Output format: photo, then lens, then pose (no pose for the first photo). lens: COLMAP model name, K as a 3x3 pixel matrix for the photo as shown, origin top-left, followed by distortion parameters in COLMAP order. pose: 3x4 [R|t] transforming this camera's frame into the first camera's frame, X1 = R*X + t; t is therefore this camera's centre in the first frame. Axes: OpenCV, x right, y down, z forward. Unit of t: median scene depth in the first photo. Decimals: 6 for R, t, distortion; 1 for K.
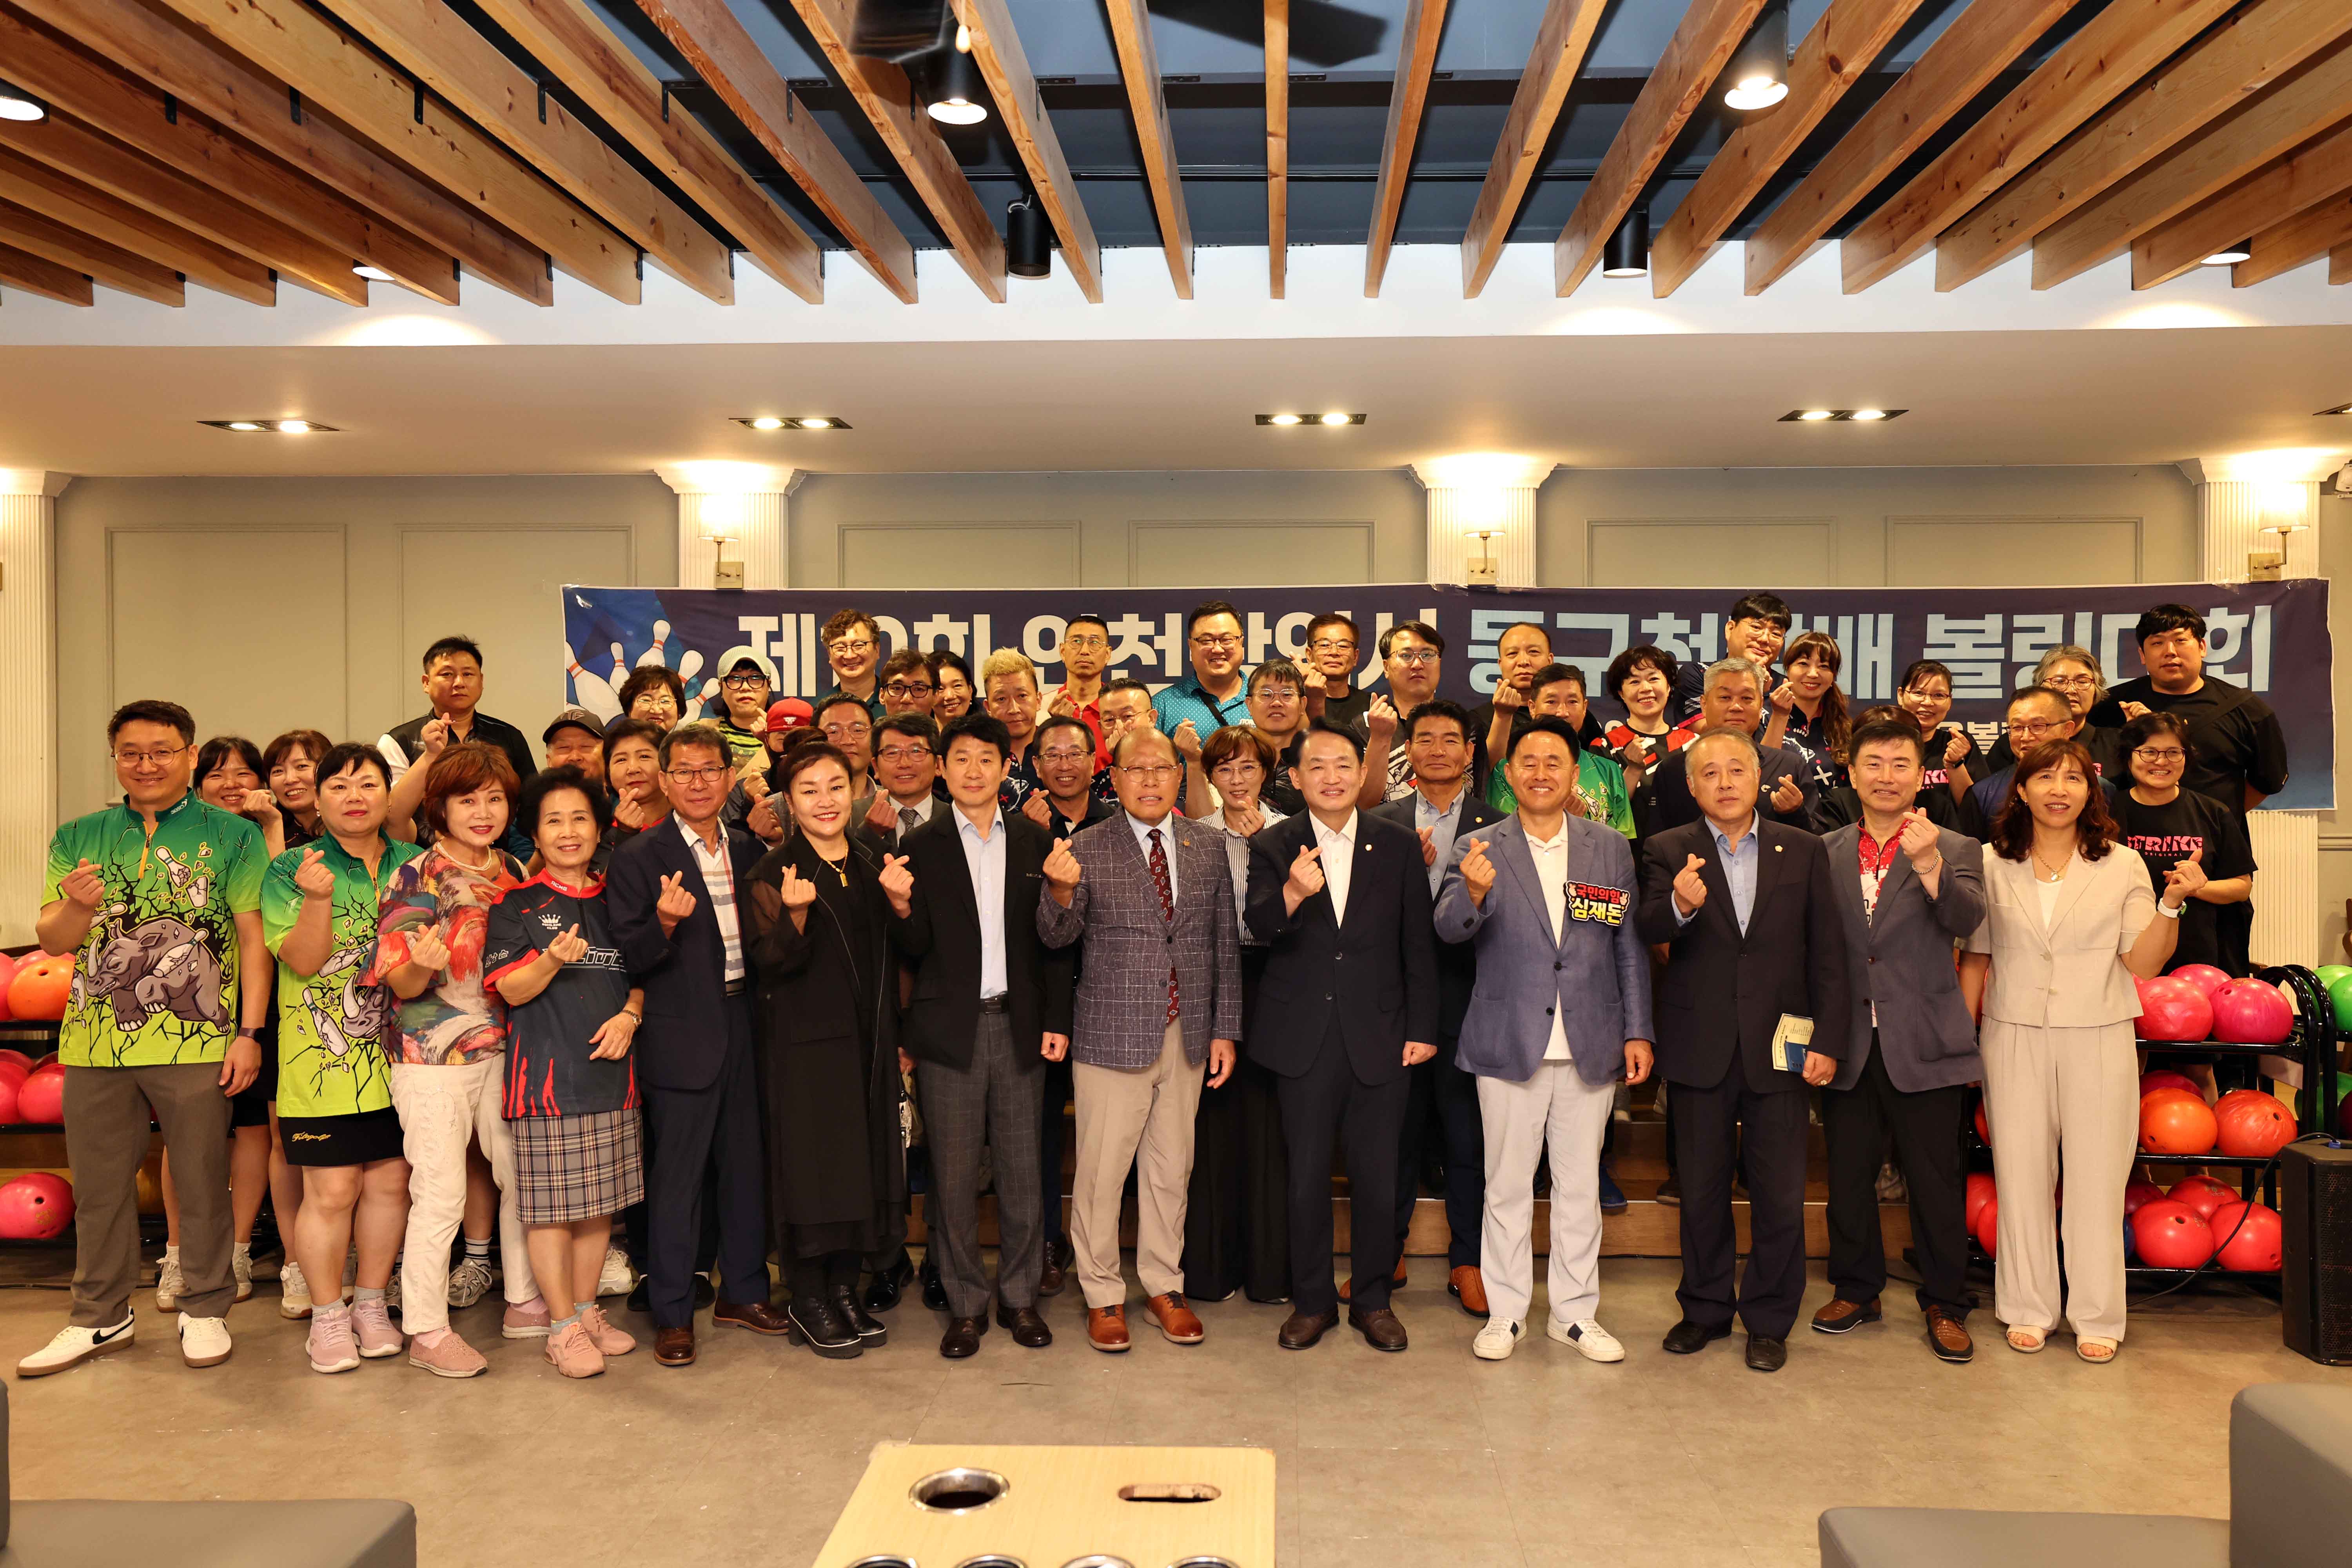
lens RADIAL K [[1645.2, 0, 1227.0], [0, 1645.2, 775.0], [0, 0, 1]] dist [-0.006103, 0.030220]
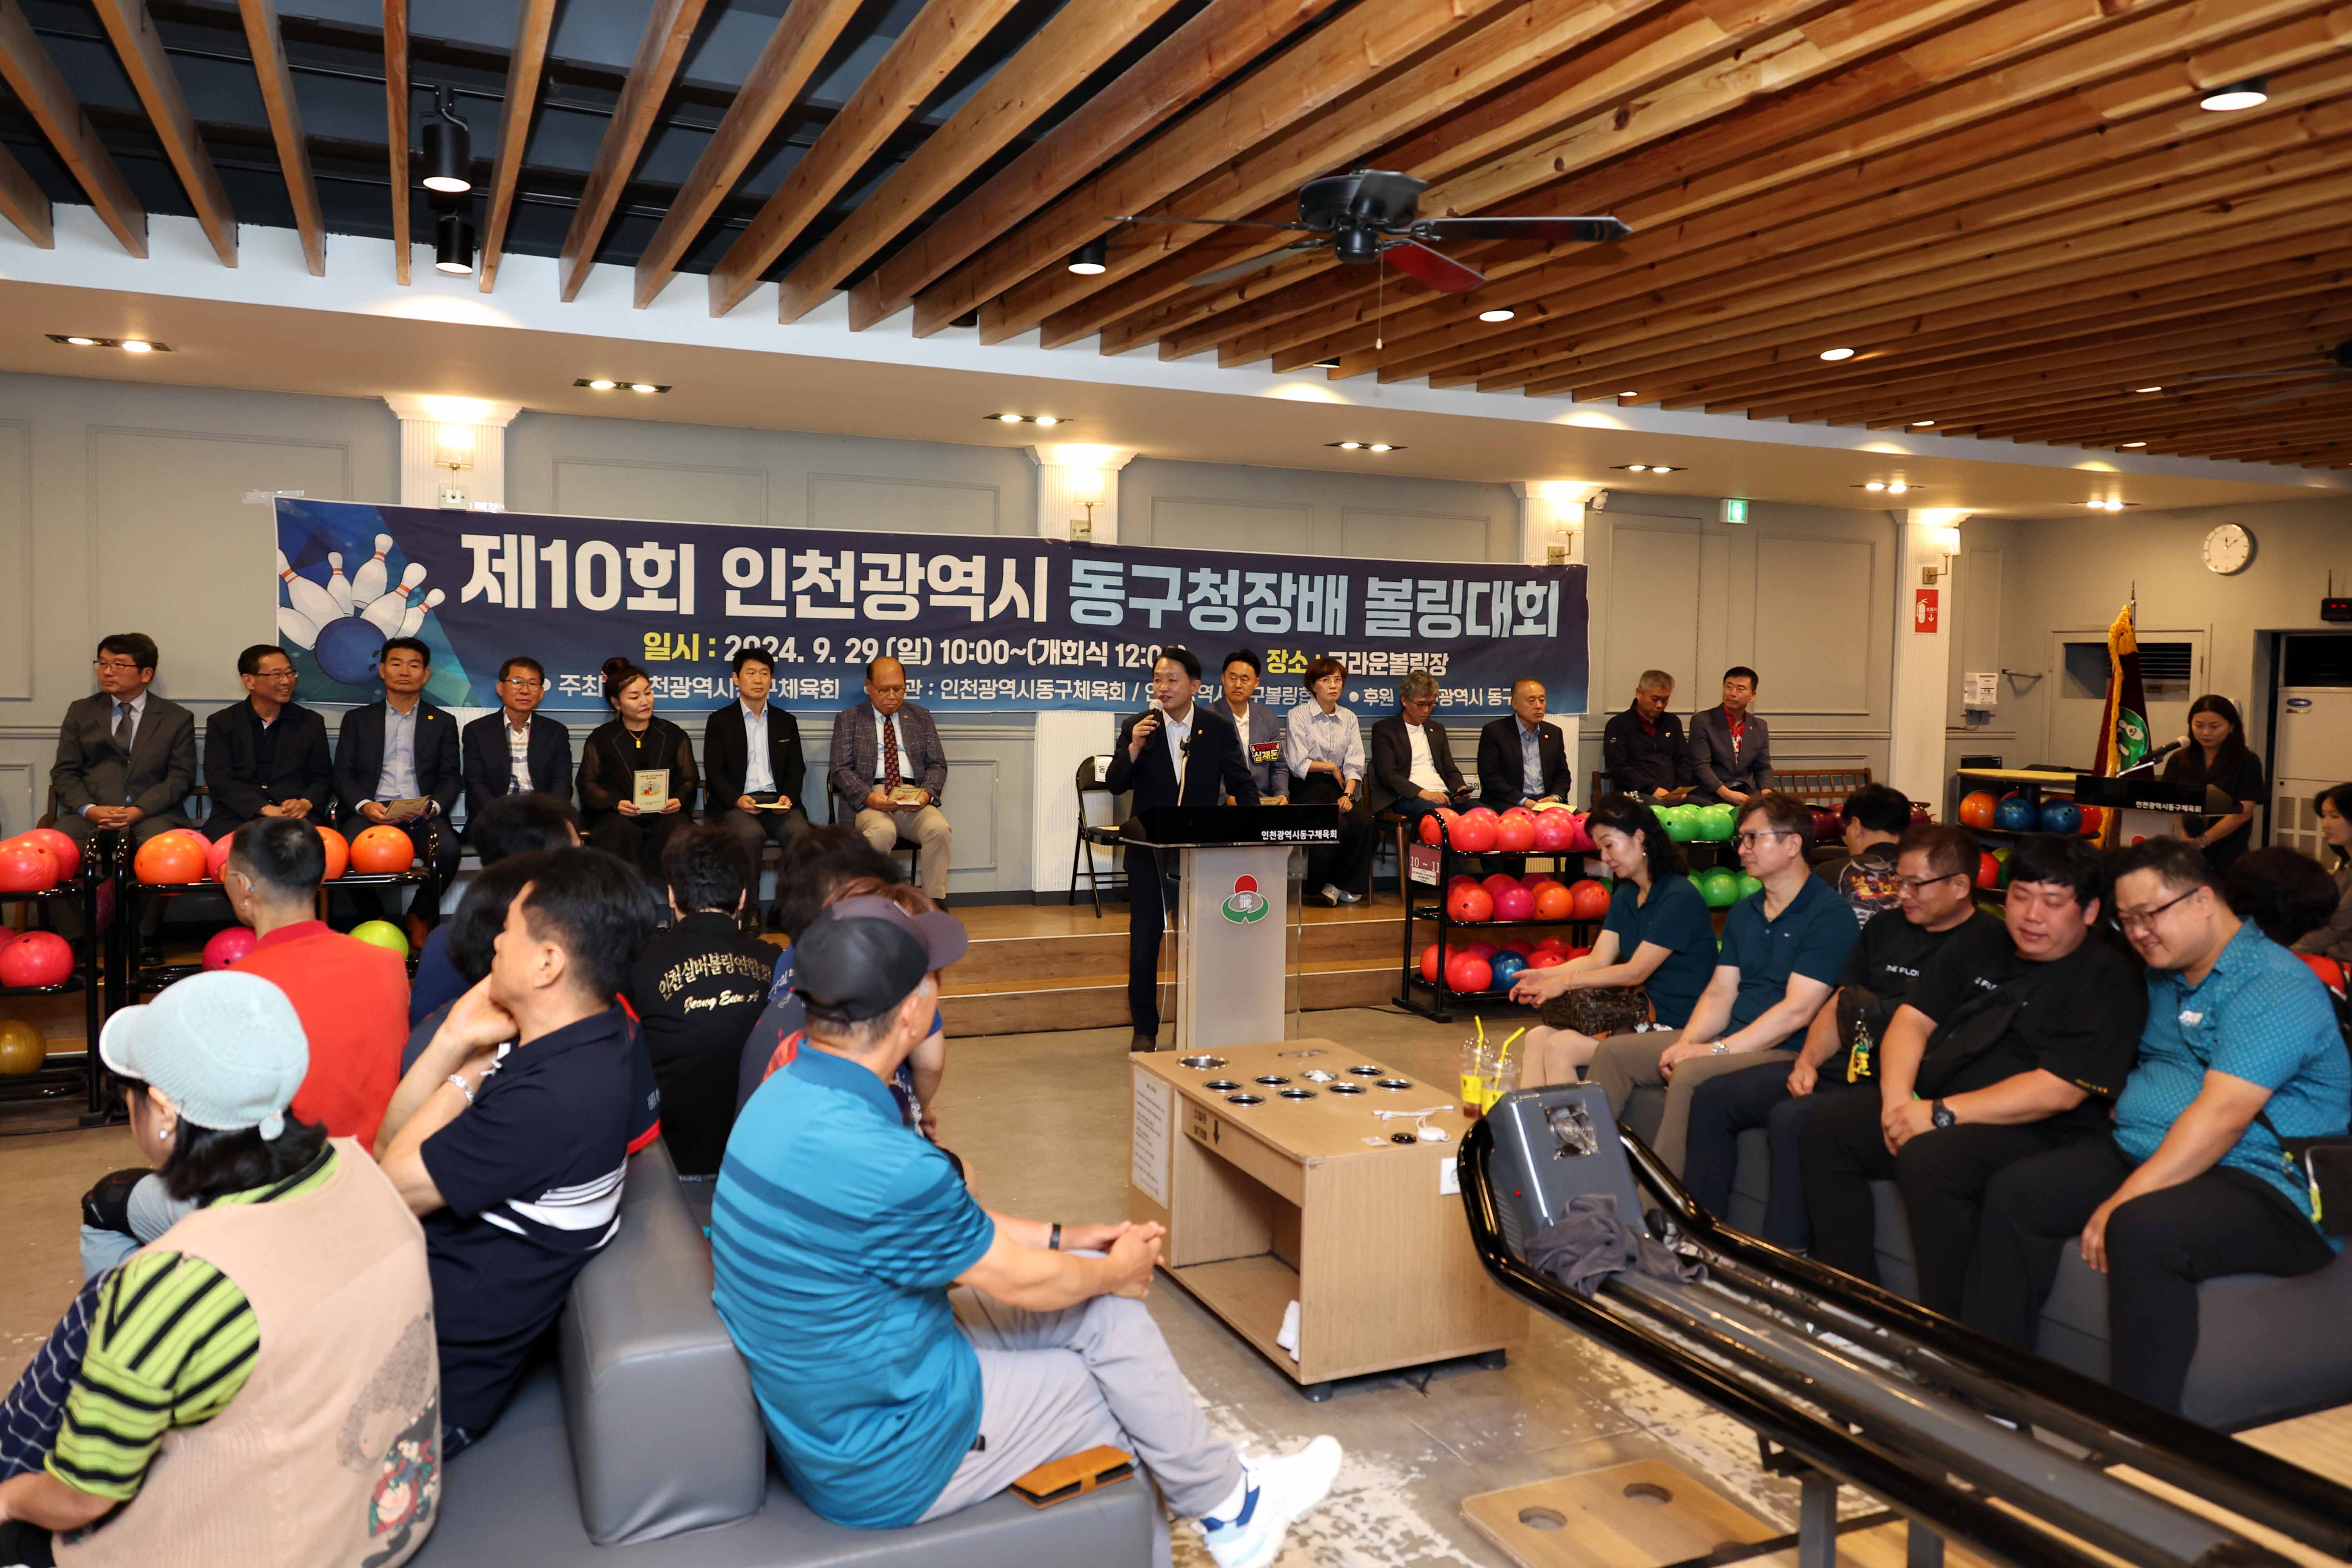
lens RADIAL K [[1692.1, 0, 1151.2], [0, 1692.1, 749.1], [0, 0, 1]] dist [-0.003433, 0.030941]
pose [[0.901316, -0.003315, 0.433150, -0.381332], [-0.010962, 0.999476, 0.030459, 0.009319], [-0.433024, -0.032202, 0.900807, -0.250900]]
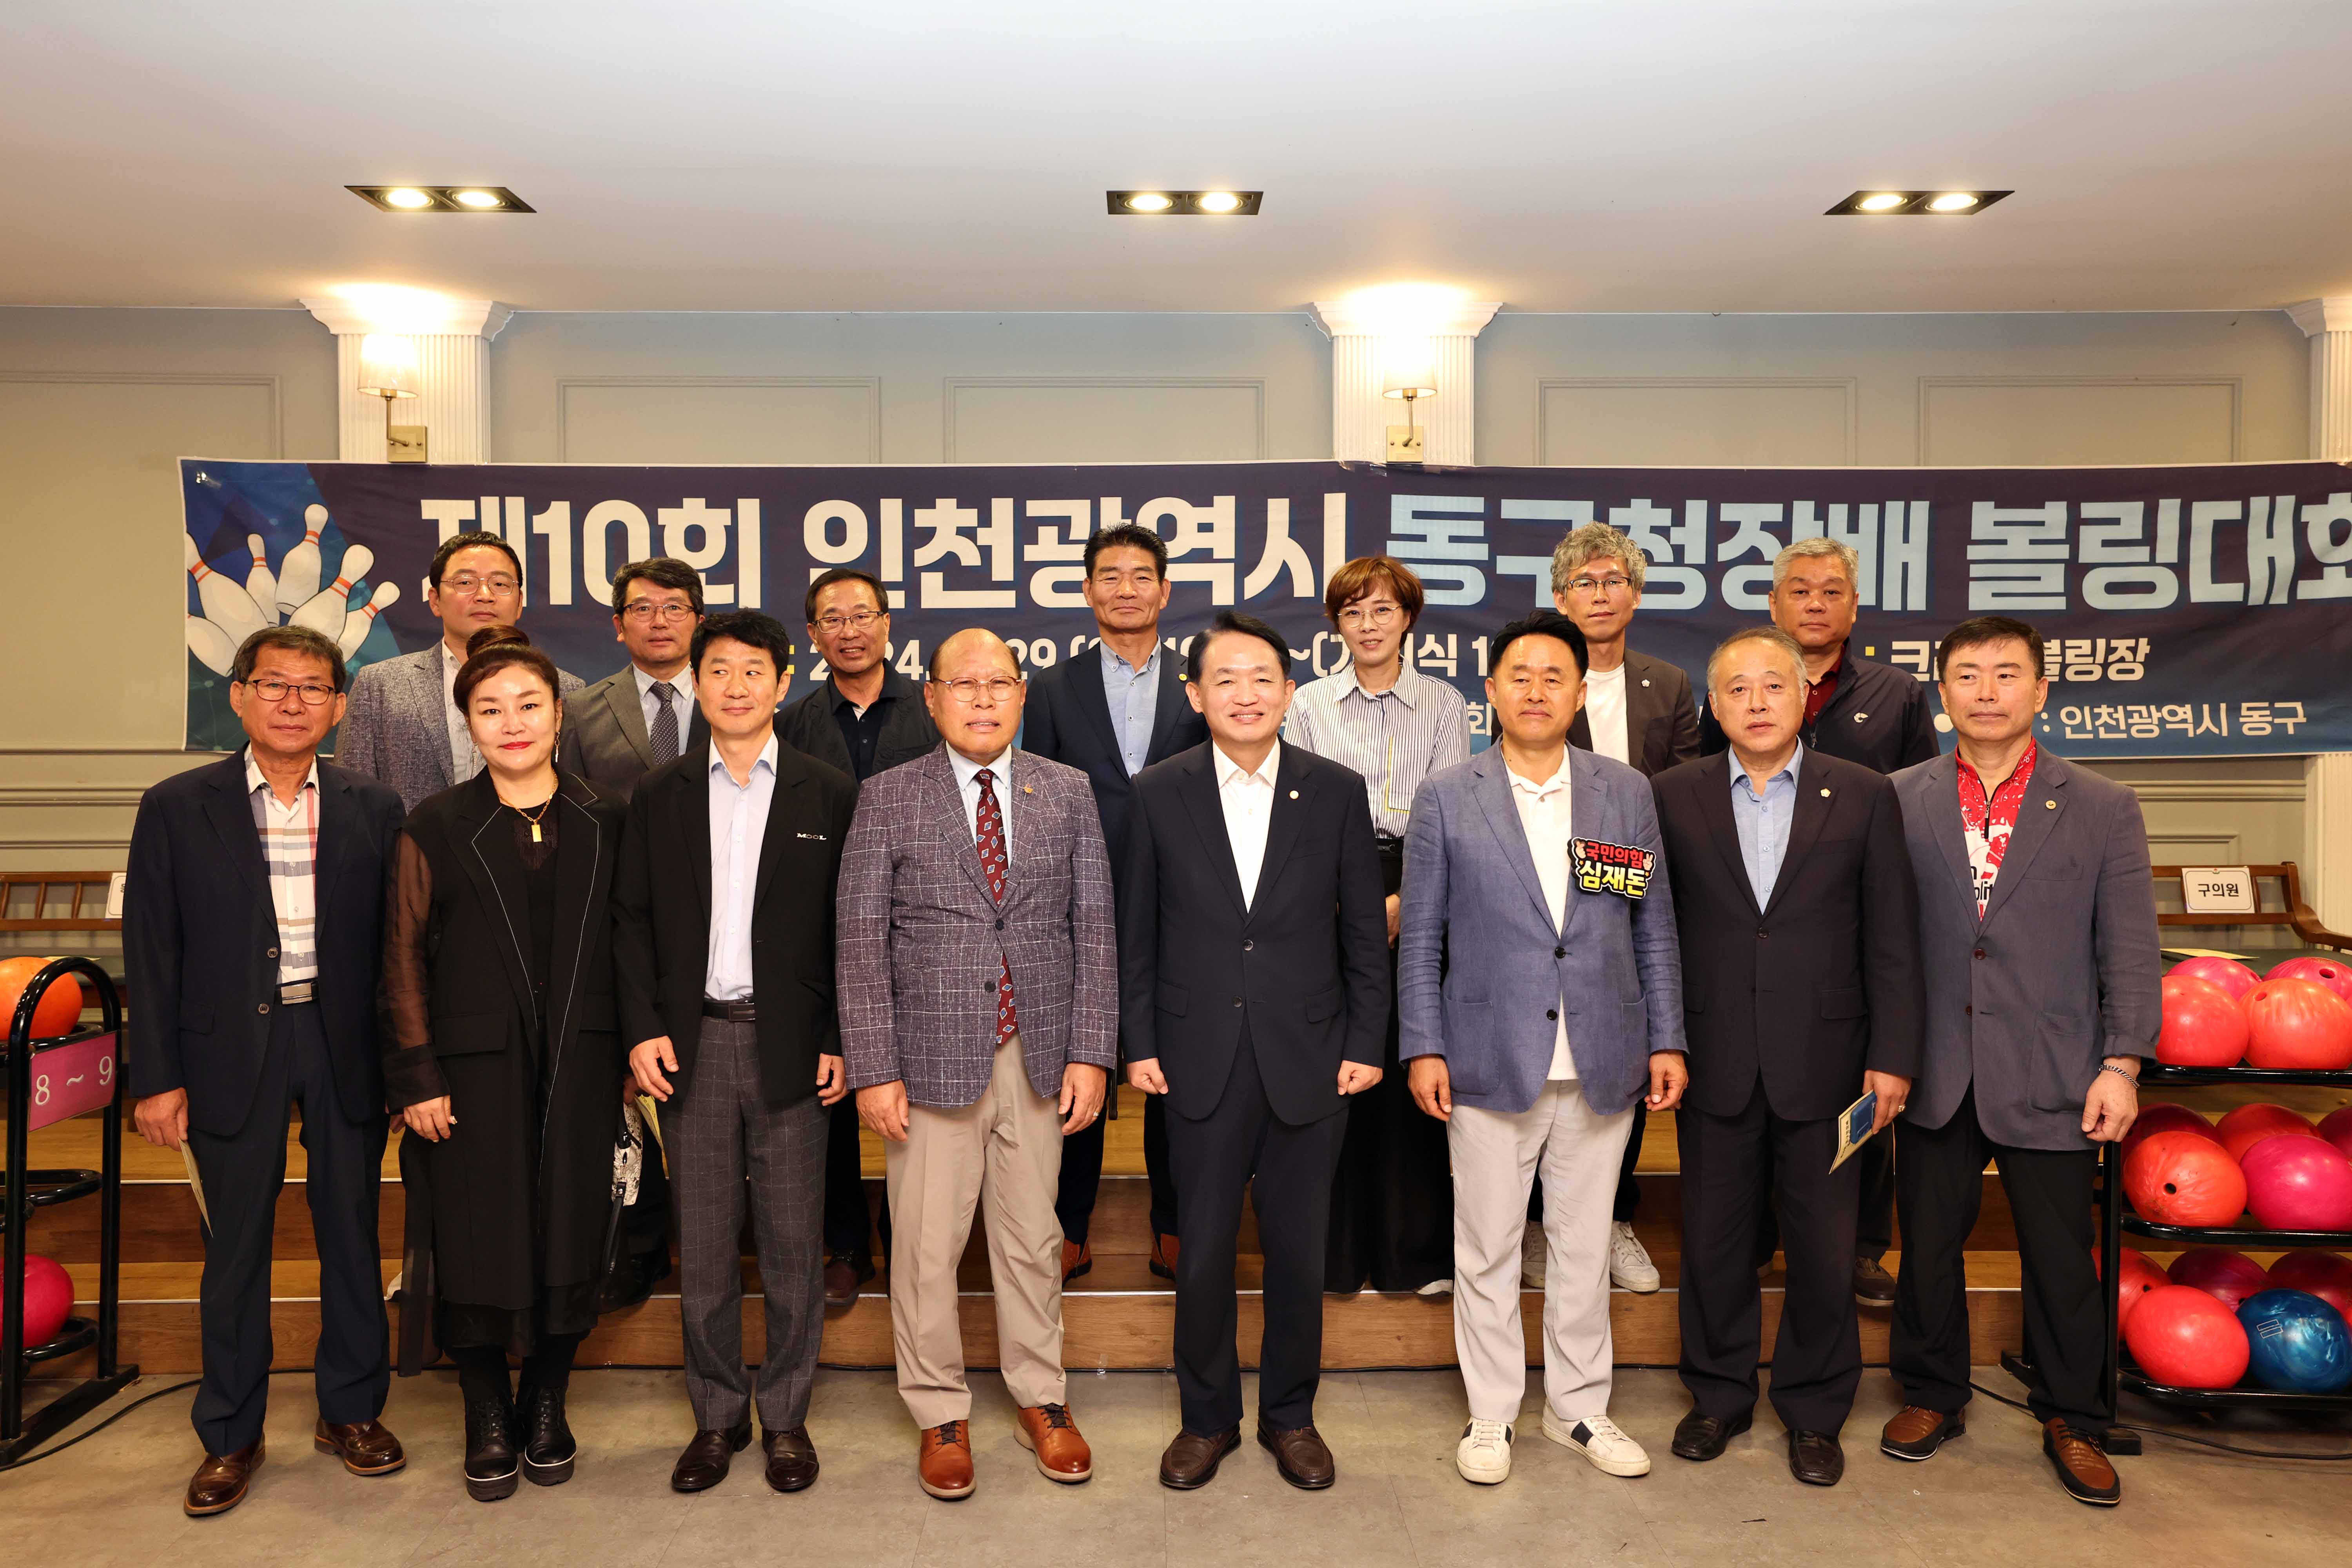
lens RADIAL K [[1632.9, 0, 1173.9], [0, 1632.9, 752.1], [0, 0, 1]] dist [-0.003727, 0.037473]
pose [[0.998705, -0.002700, 0.050800, 0.008053], [0.002306, 0.999967, 0.007820, 0.013836], [-0.050819, -0.007692, 0.998678, 0.241586]]
